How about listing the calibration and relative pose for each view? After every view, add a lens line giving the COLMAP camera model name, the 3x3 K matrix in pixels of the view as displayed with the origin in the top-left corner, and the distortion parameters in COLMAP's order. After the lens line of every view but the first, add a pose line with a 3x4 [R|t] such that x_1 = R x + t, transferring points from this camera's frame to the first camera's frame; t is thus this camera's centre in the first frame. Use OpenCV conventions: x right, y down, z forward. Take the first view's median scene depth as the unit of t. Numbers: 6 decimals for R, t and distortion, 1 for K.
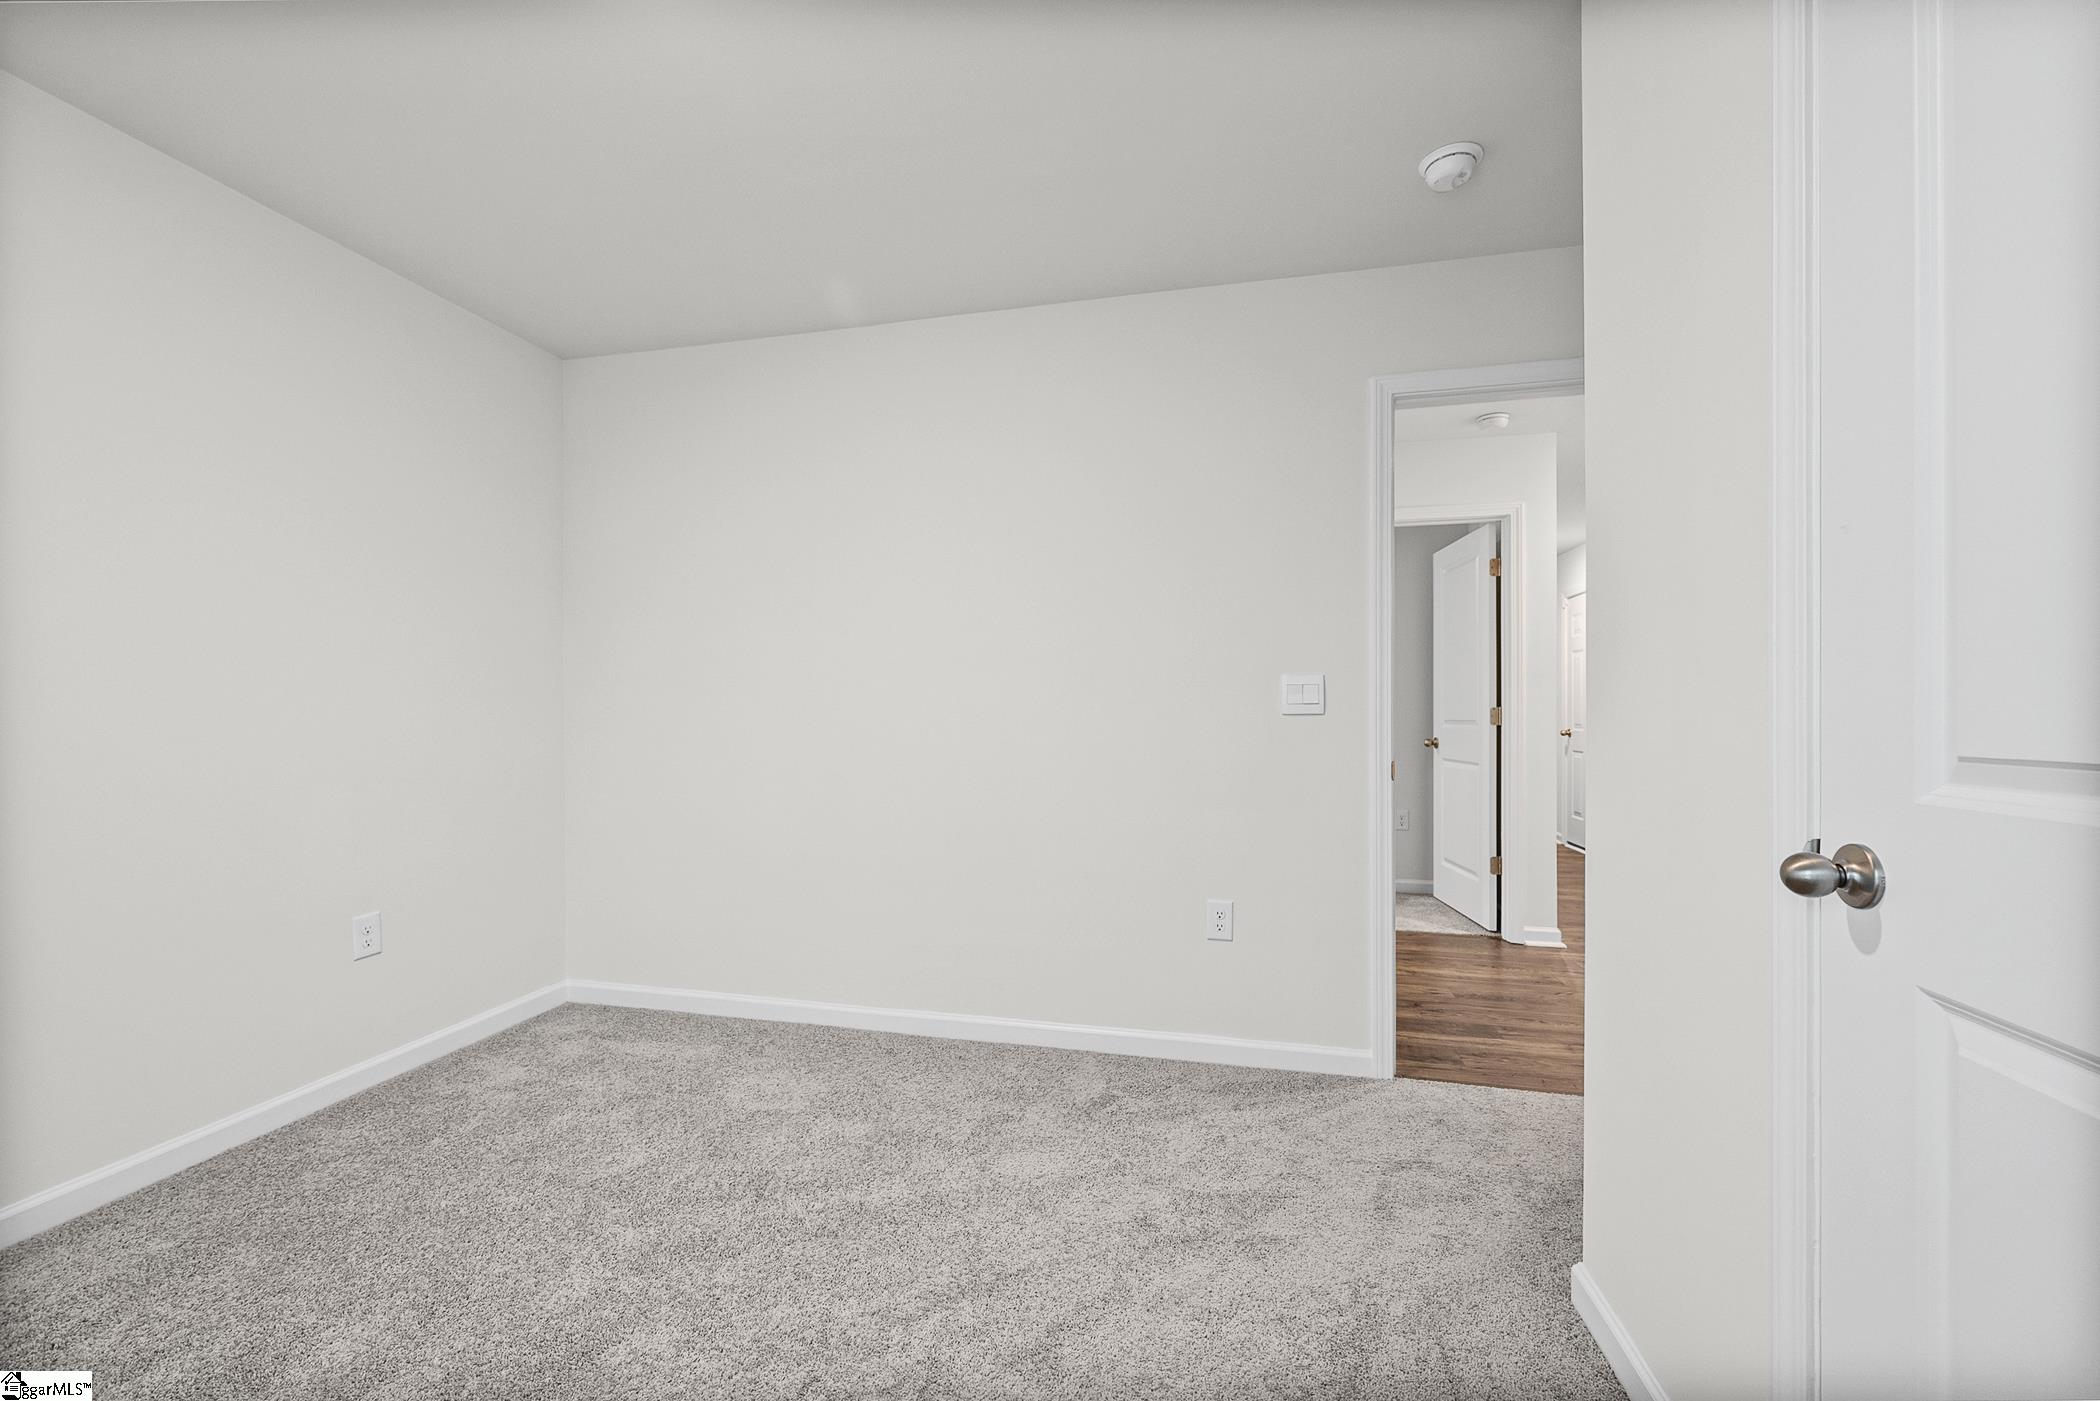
lens RADIAL K [[850.4, 0, 1040.5], [0, 850.4, 699.7], [0, 0, 1]] dist [-0.000814, -0.000101]
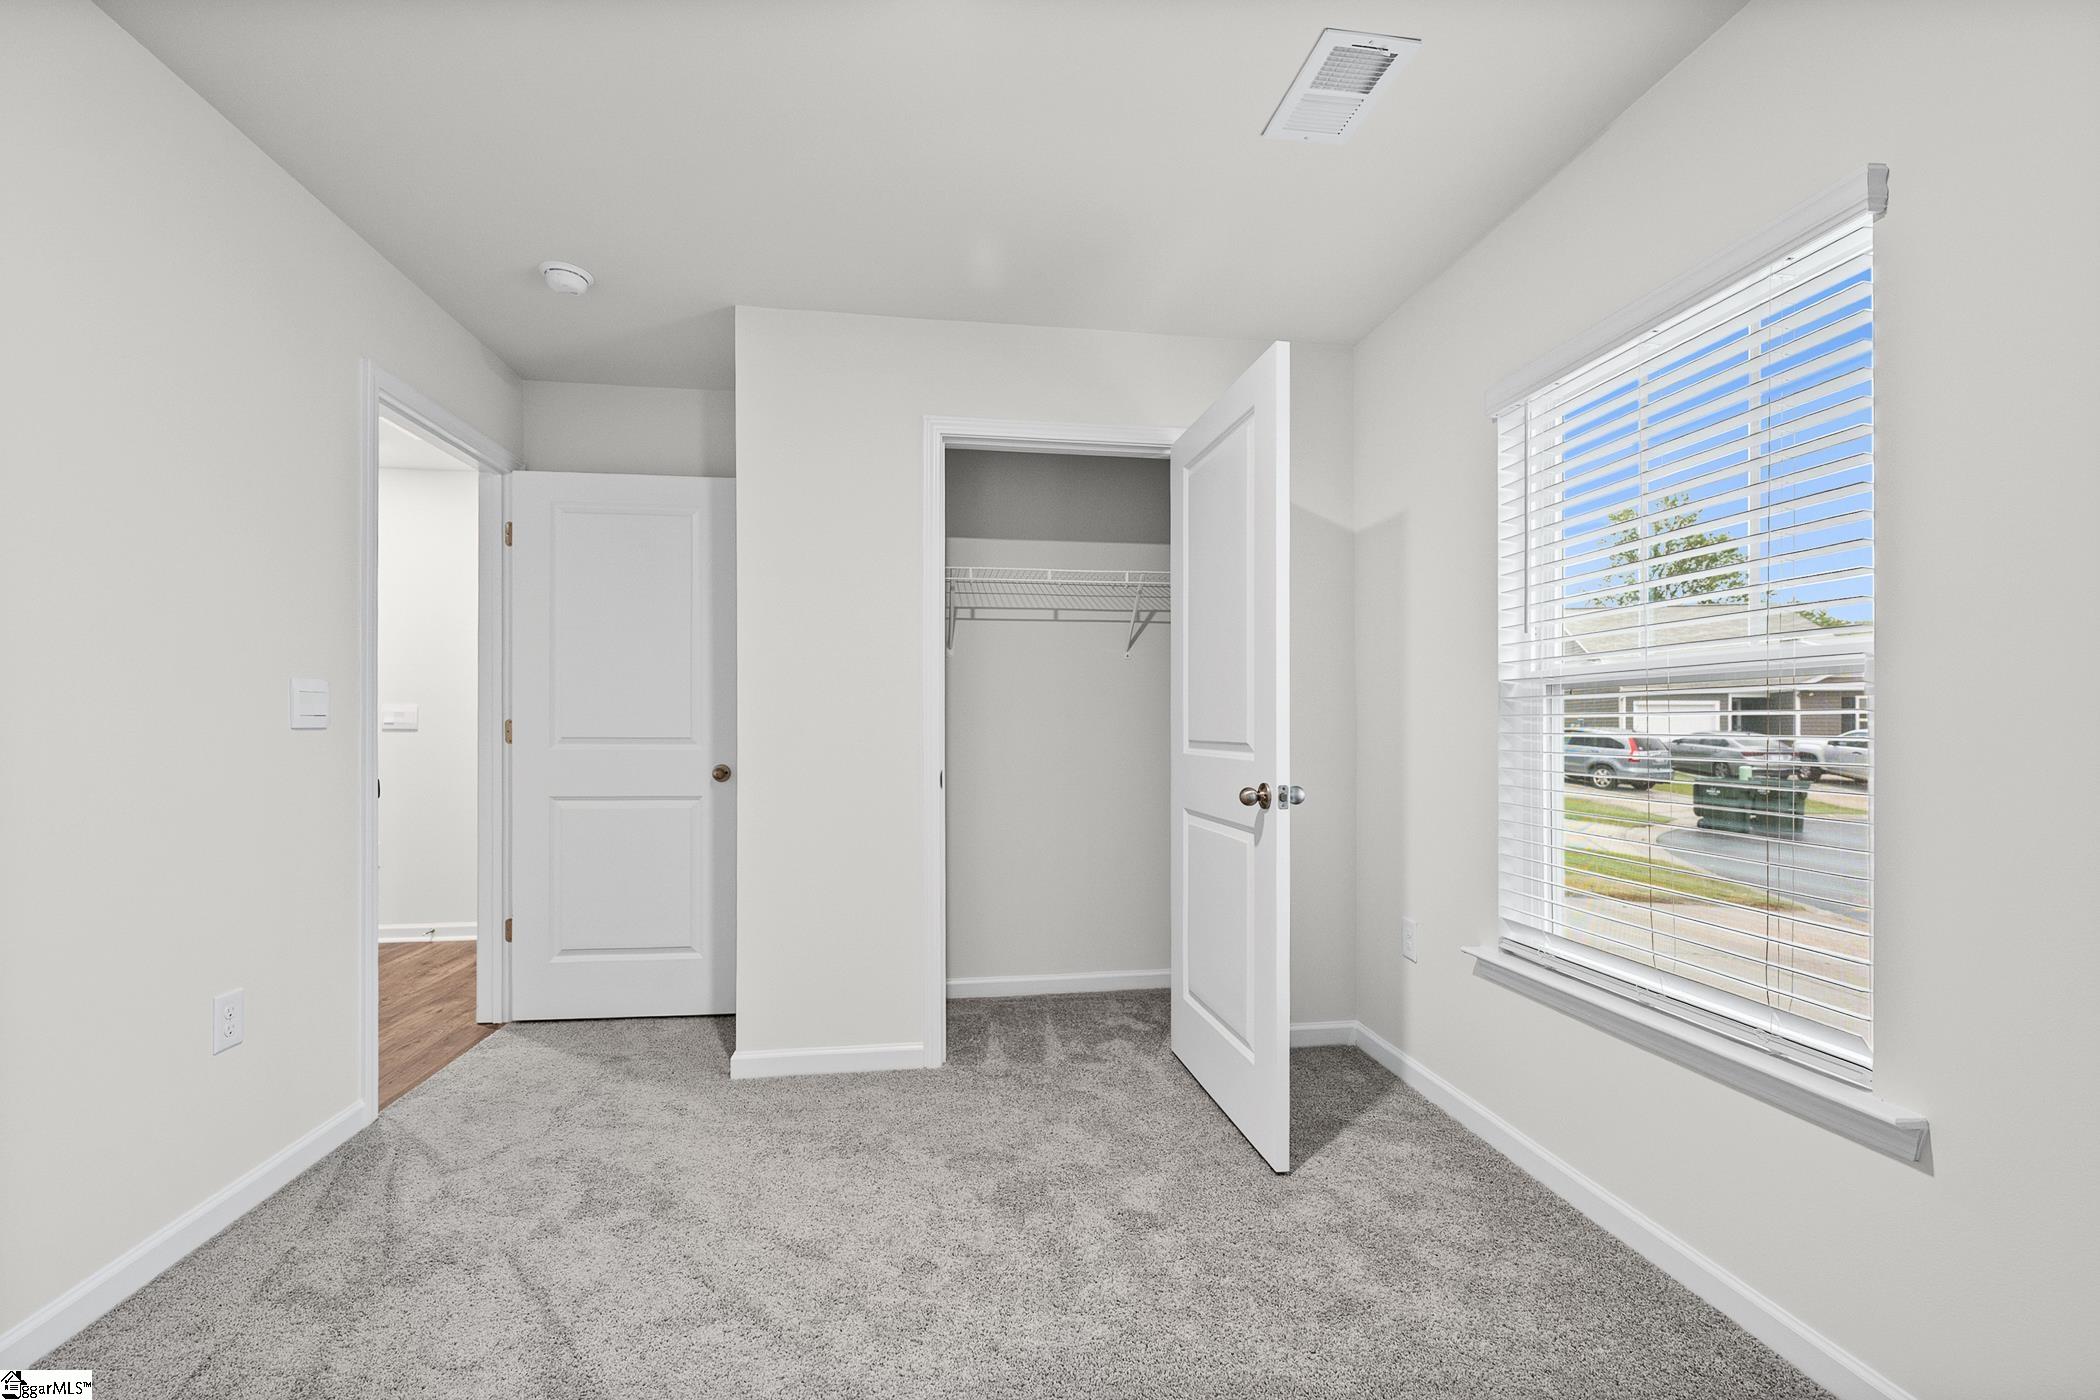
lens RADIAL K [[854.1, 0, 1045.6], [0, 854.1, 722.8], [0, 0, 1]] dist [-0.000646, -0.000119]
pose [[-0.363357, 0.007164, 0.931622, -0.816372], [-0.011163, 0.999865, -0.012043, 0.013783], [-0.931583, -0.014776, -0.363228, 0.729829]]
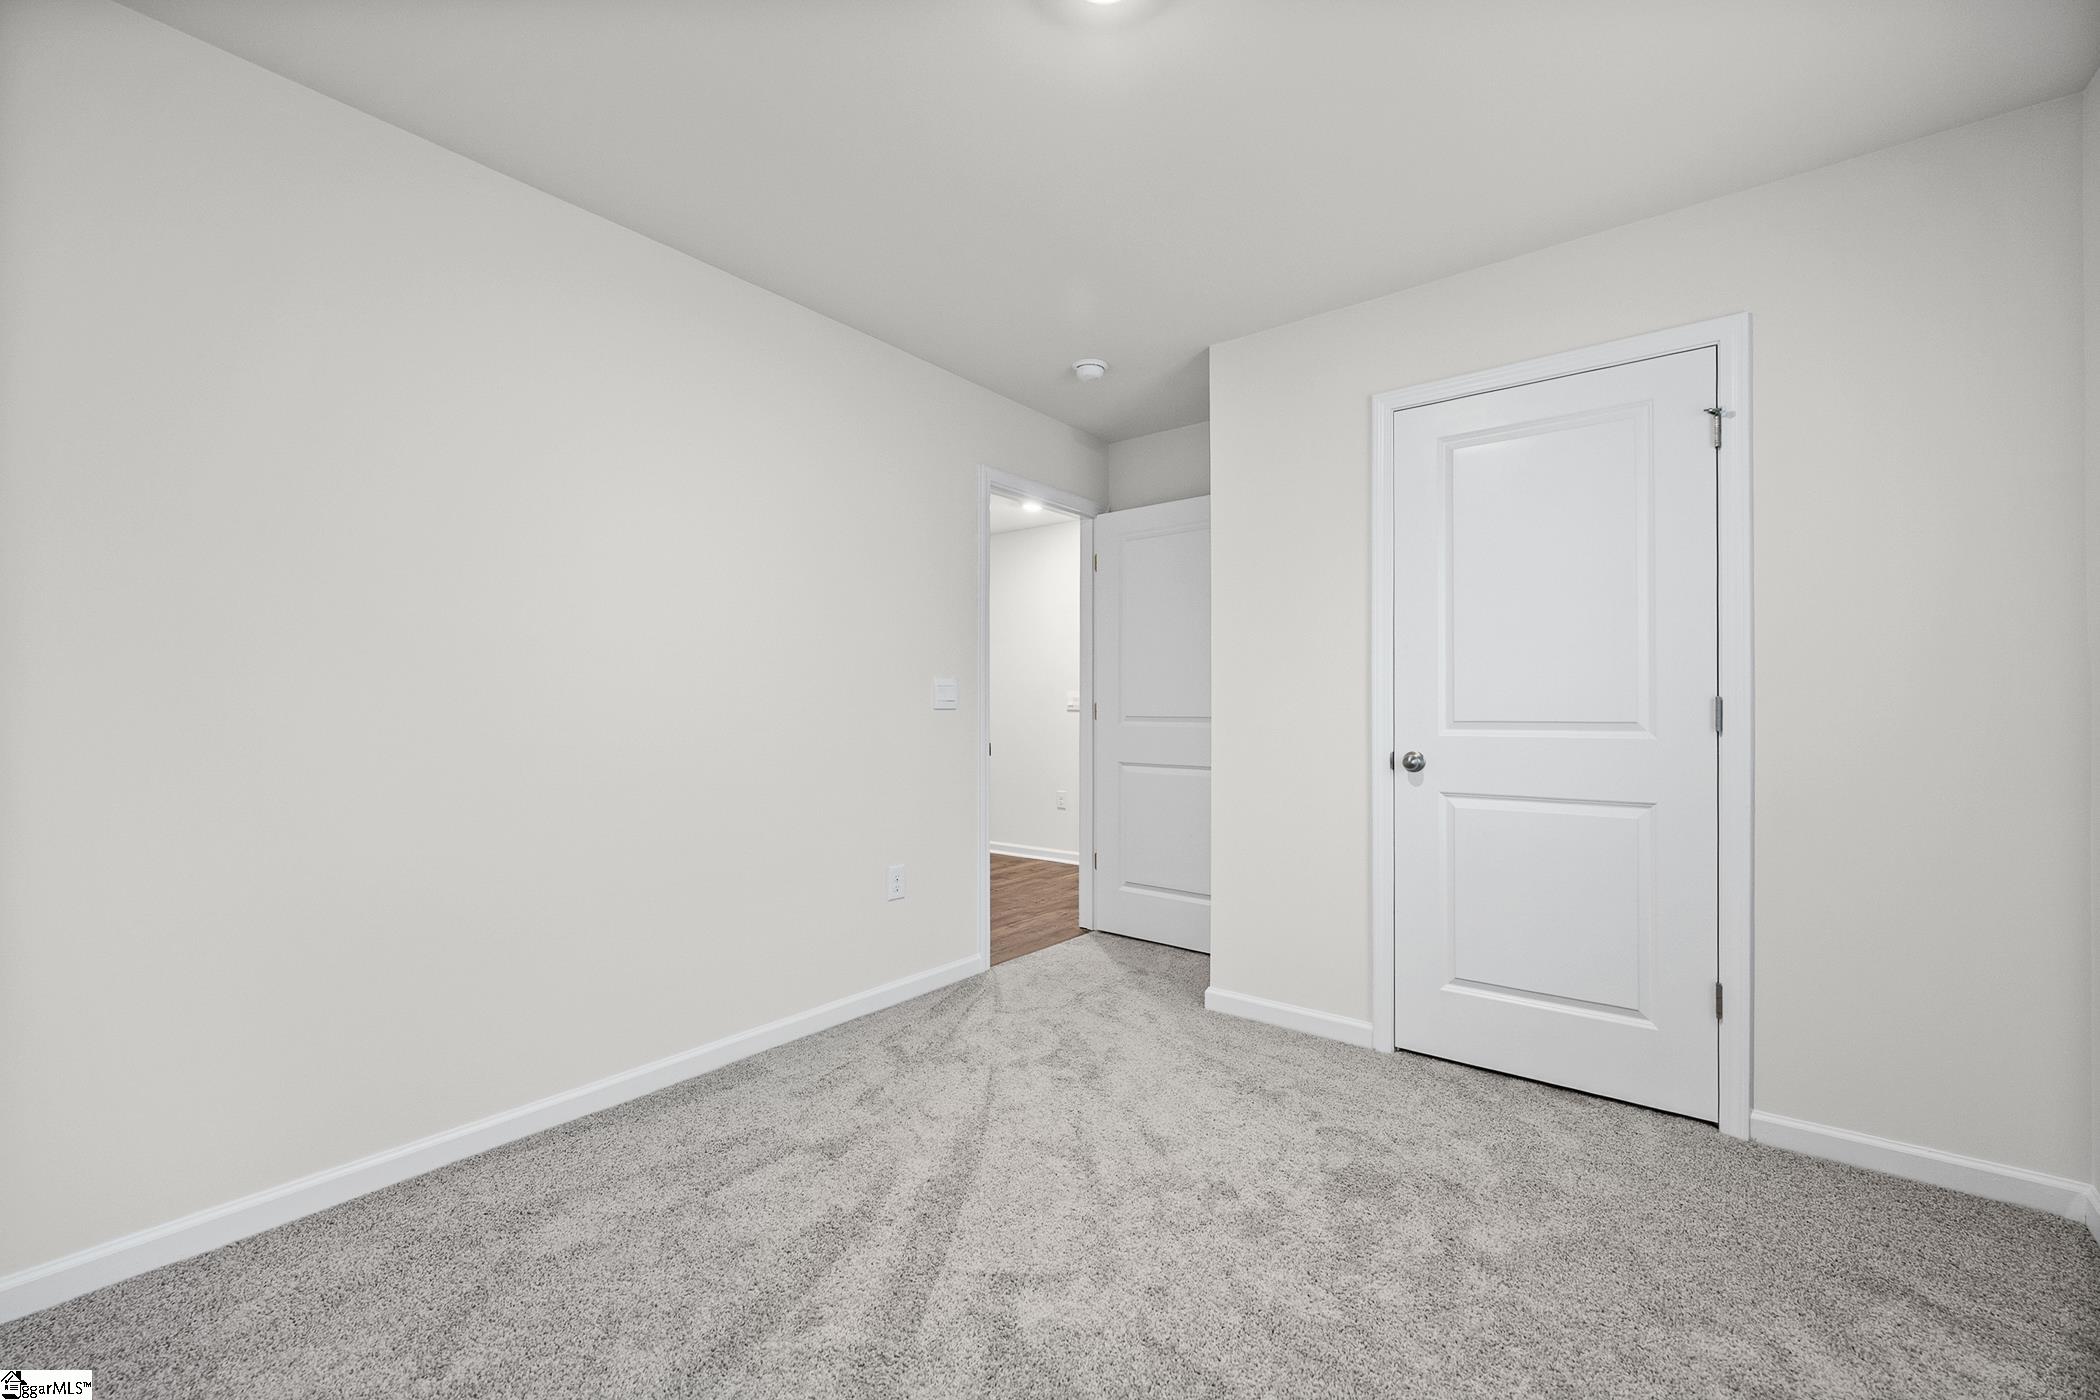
lens RADIAL K [[842.9, 0, 1050.0], [0, 842.9, 700.0], [0, 0, 1]] dist [-0.000596, 0.000069]
pose [[0.418867, 0.010004, 0.907992, -0.903359], [-0.011140, 0.999921, -0.005877, 0.008045], [-0.907979, -0.007654, 0.418945, 0.361362]]
